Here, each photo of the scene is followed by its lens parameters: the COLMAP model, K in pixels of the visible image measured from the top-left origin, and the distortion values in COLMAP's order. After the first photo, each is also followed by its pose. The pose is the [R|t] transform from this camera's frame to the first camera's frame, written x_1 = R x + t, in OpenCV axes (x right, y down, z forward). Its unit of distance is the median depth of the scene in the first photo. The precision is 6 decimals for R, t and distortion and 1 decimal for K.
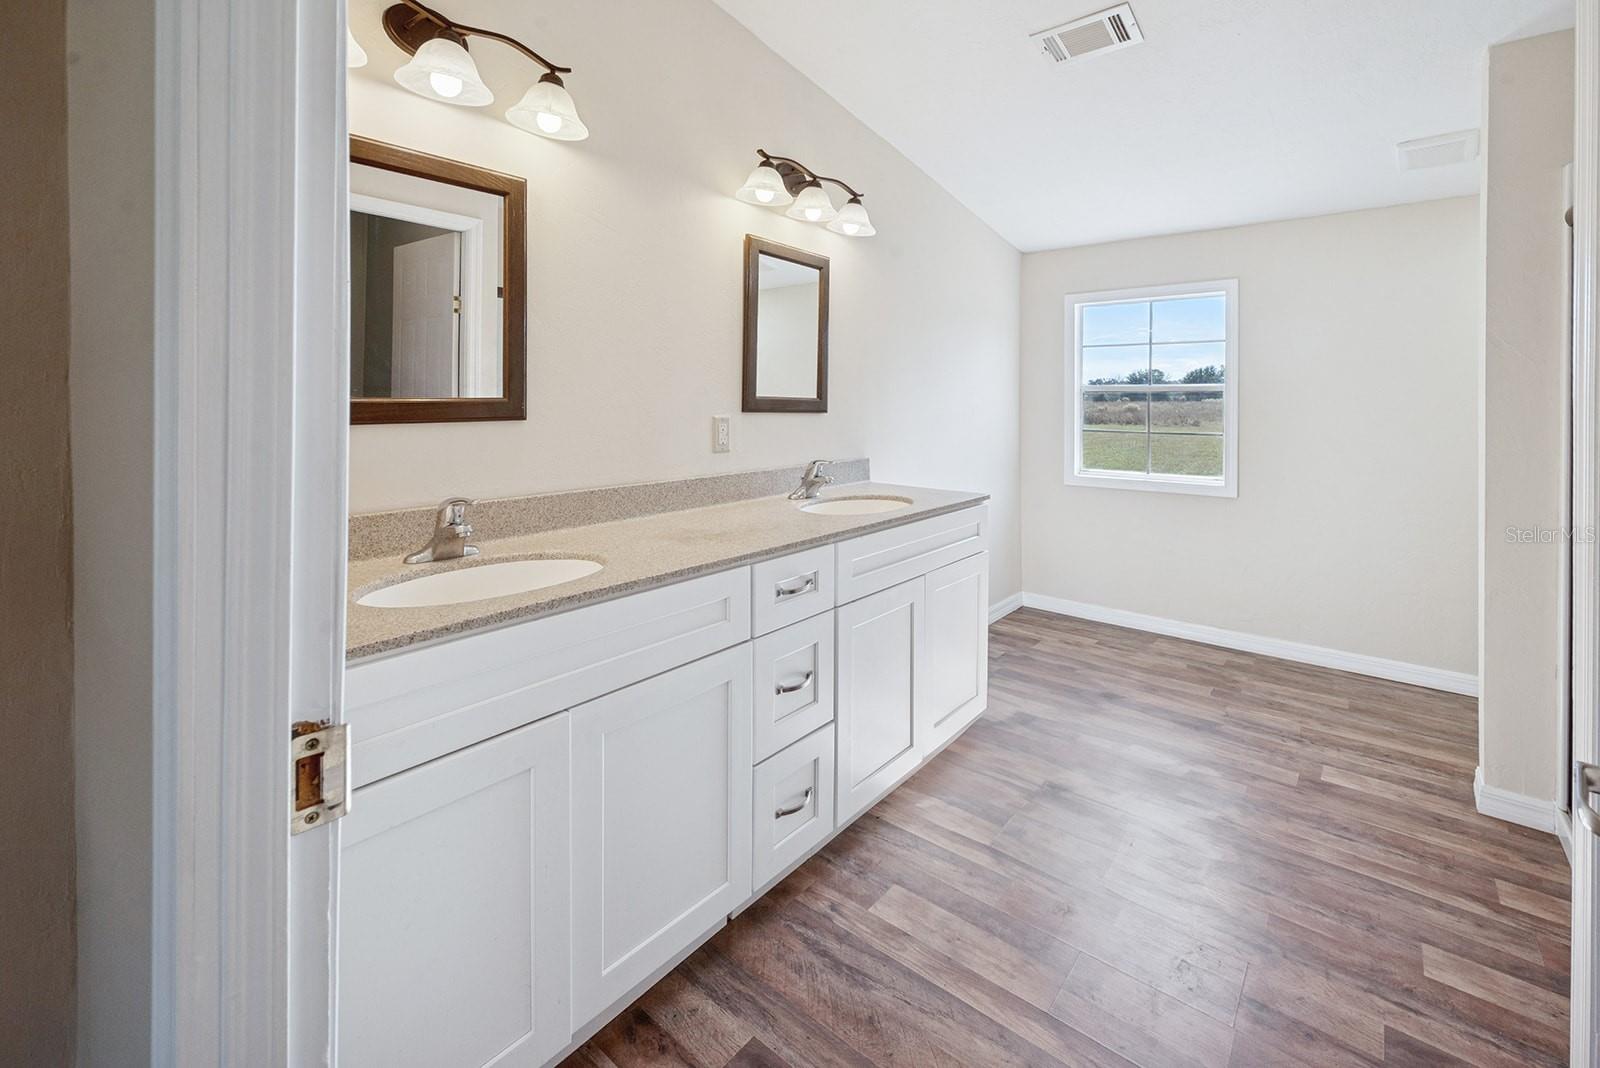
lens RADIAL K [[680.2, 0, 795.2], [0, 680.2, 413.0], [0, 0, 1]] dist [-0.002566, 0.000299]
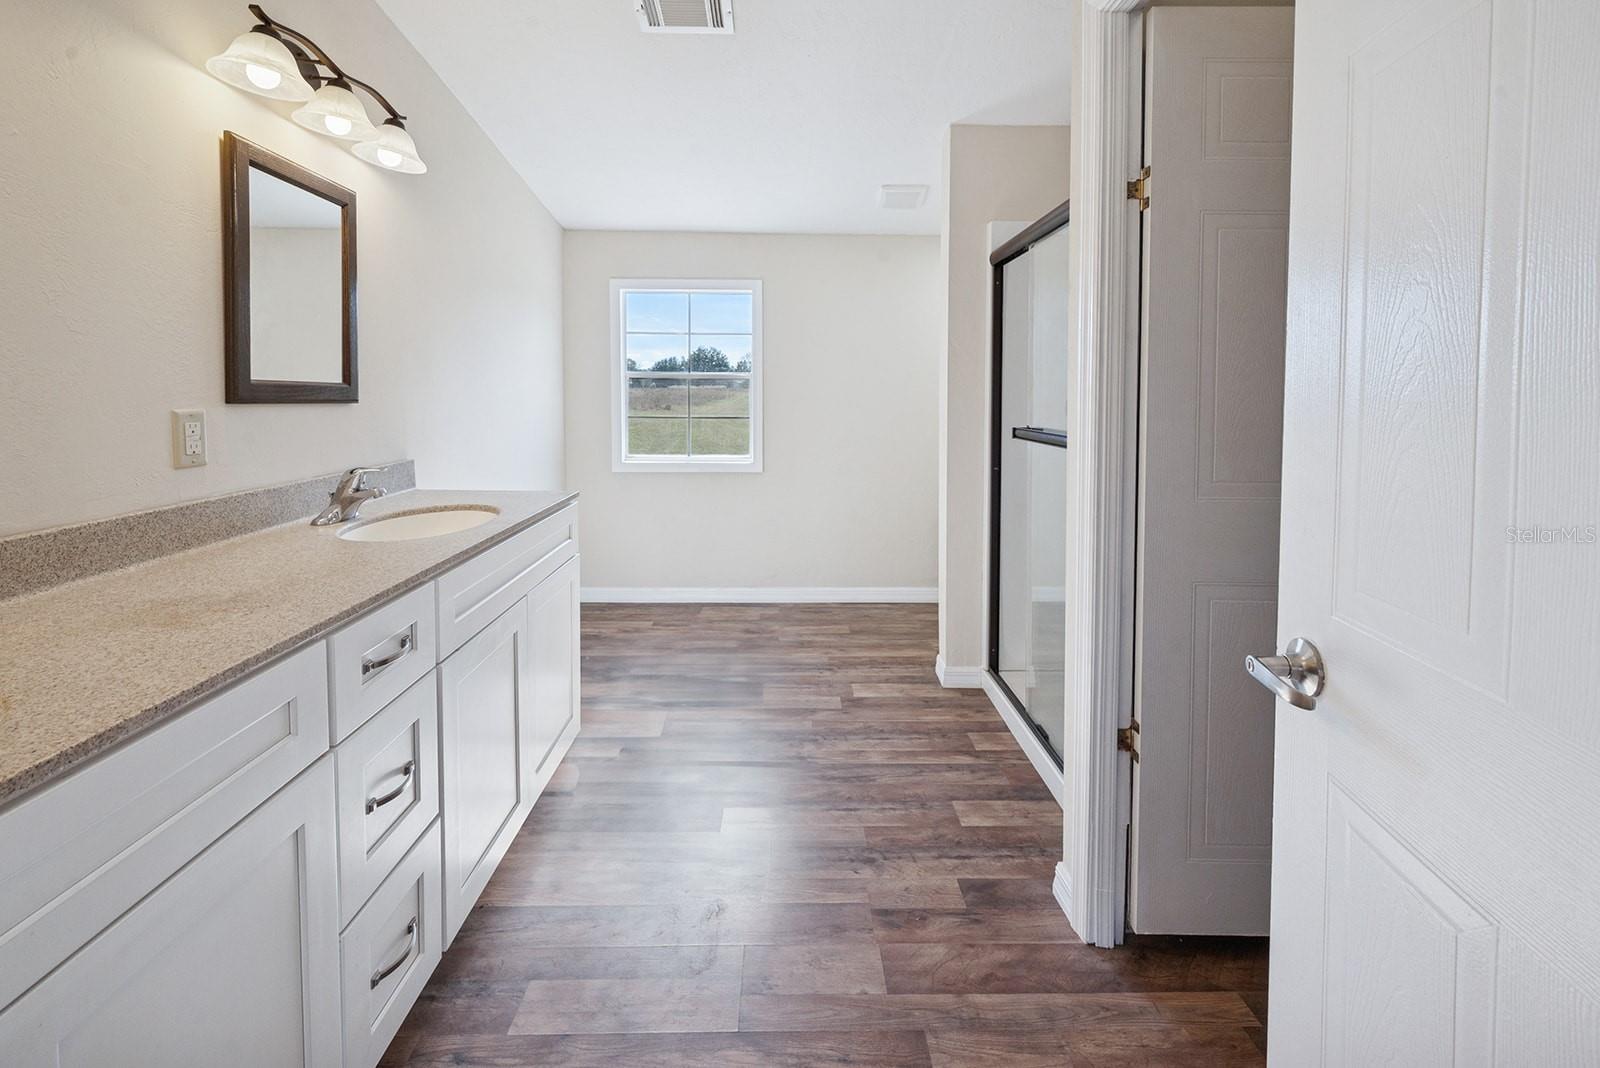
lens RADIAL K [[680.2, 0, 770.7], [0, 680.2, 421.0], [0, 0, 1]] dist [-0.002566, 0.000299]
pose [[0.753092, -0.030647, 0.657201, -0.119833], [0.009511, 0.999317, 0.035703, -0.003184], [-0.657847, -0.020637, 0.752869, 0.167776]]
